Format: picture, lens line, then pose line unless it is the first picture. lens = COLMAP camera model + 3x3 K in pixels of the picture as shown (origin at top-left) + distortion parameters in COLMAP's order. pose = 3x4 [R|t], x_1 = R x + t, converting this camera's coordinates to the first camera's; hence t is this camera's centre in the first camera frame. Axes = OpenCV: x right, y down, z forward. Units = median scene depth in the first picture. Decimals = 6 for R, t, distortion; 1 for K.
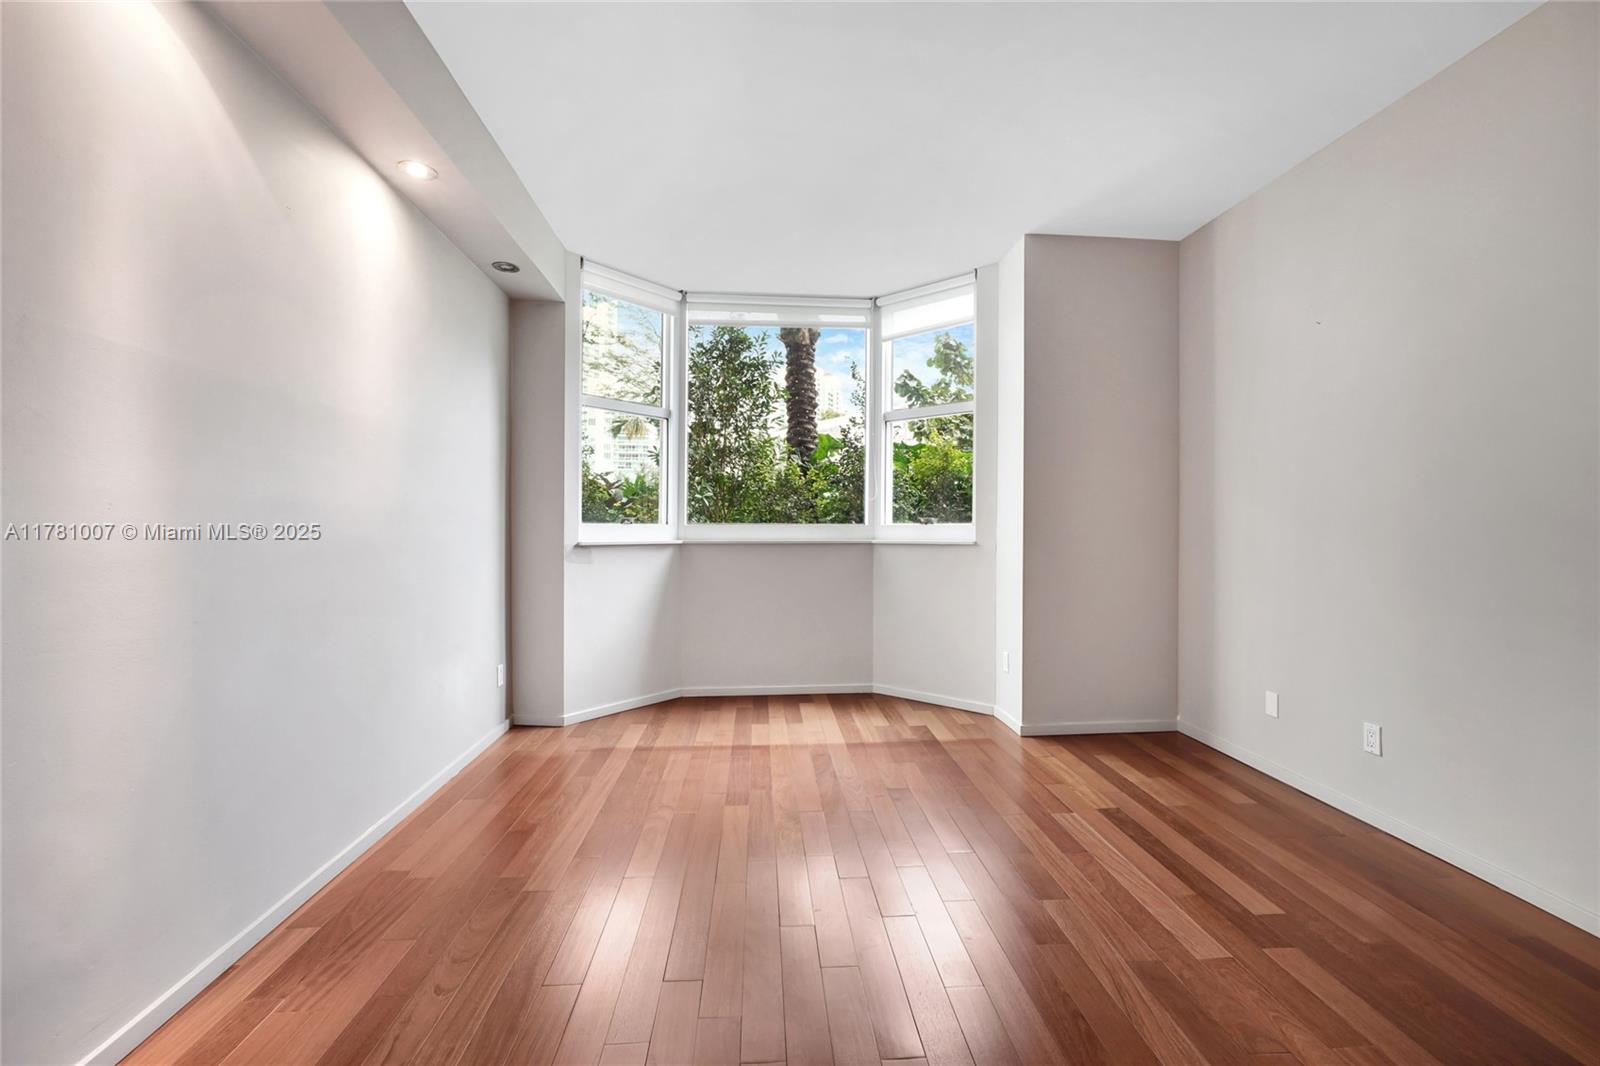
lens RADIAL K [[669.9, 0, 804.7], [0, 669.9, 531.8], [0, 0, 1]] dist [-0.003556, 0.000718]
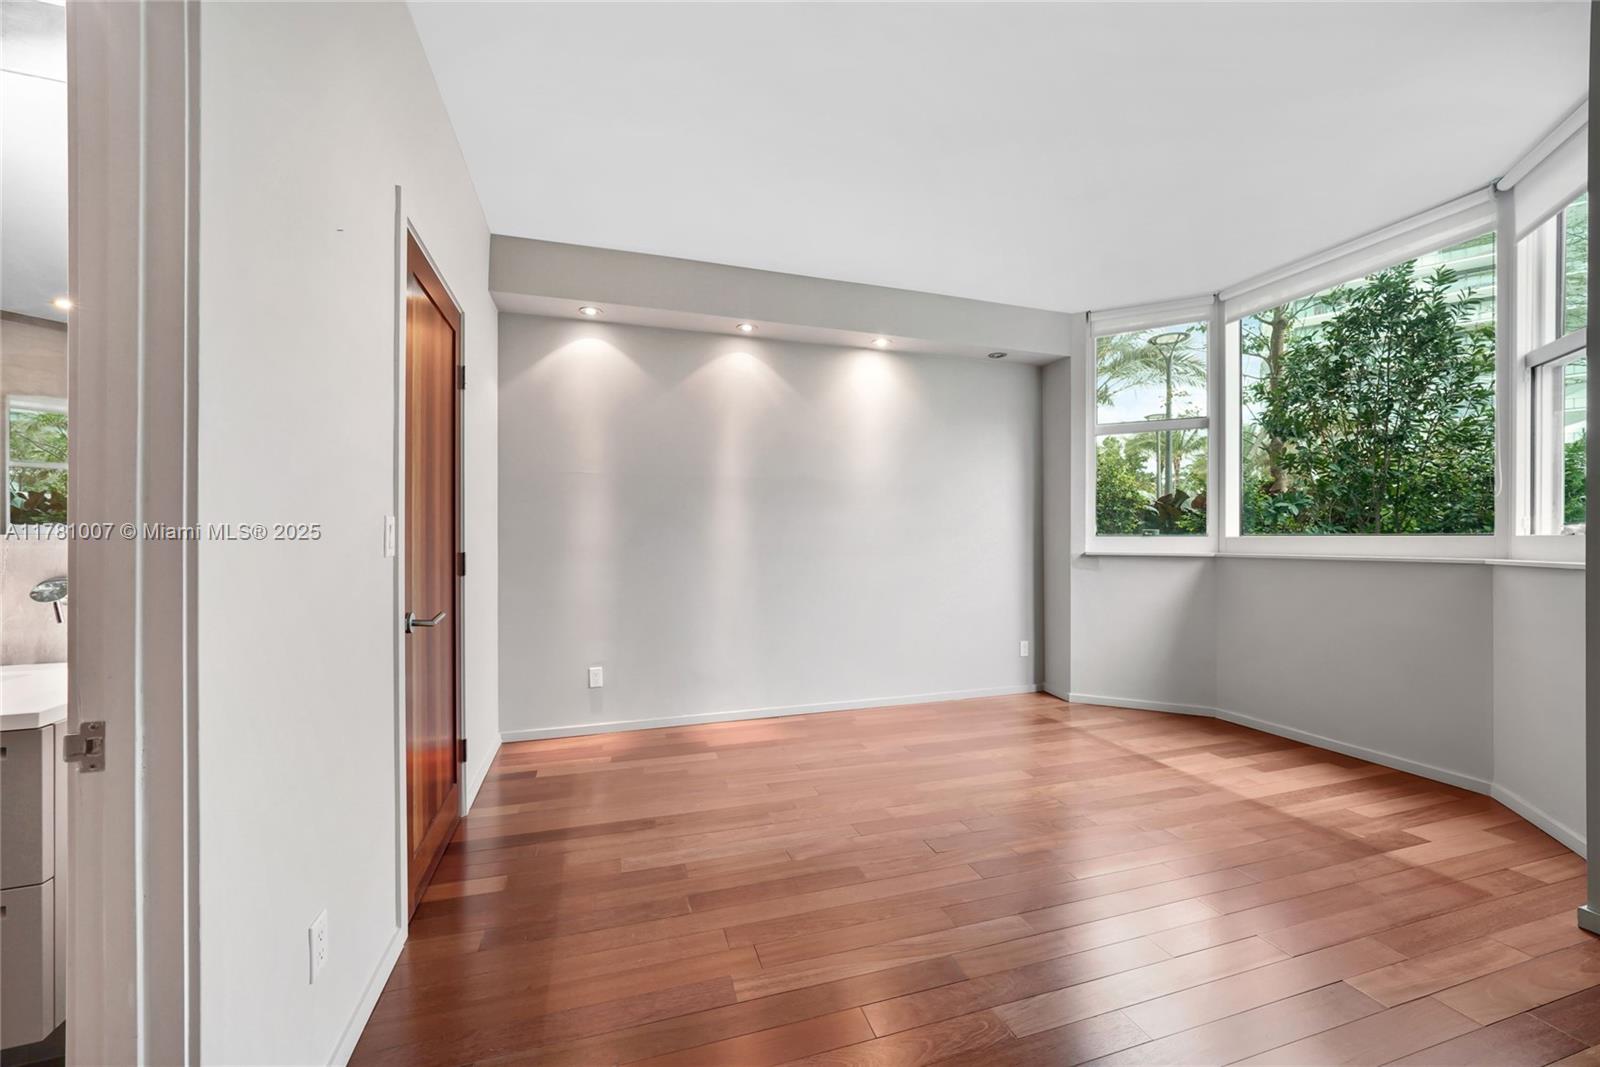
lens RADIAL K [[669.9, 0, 811.8], [0, 669.9, 540.8], [0, 0, 1]] dist [-0.003556, 0.000718]
pose [[0.202980, 0.002465, -0.979180, 0.716176], [-0.005774, 0.999982, 0.001321, -0.003505], [0.979166, 0.005386, 0.202990, 0.275570]]
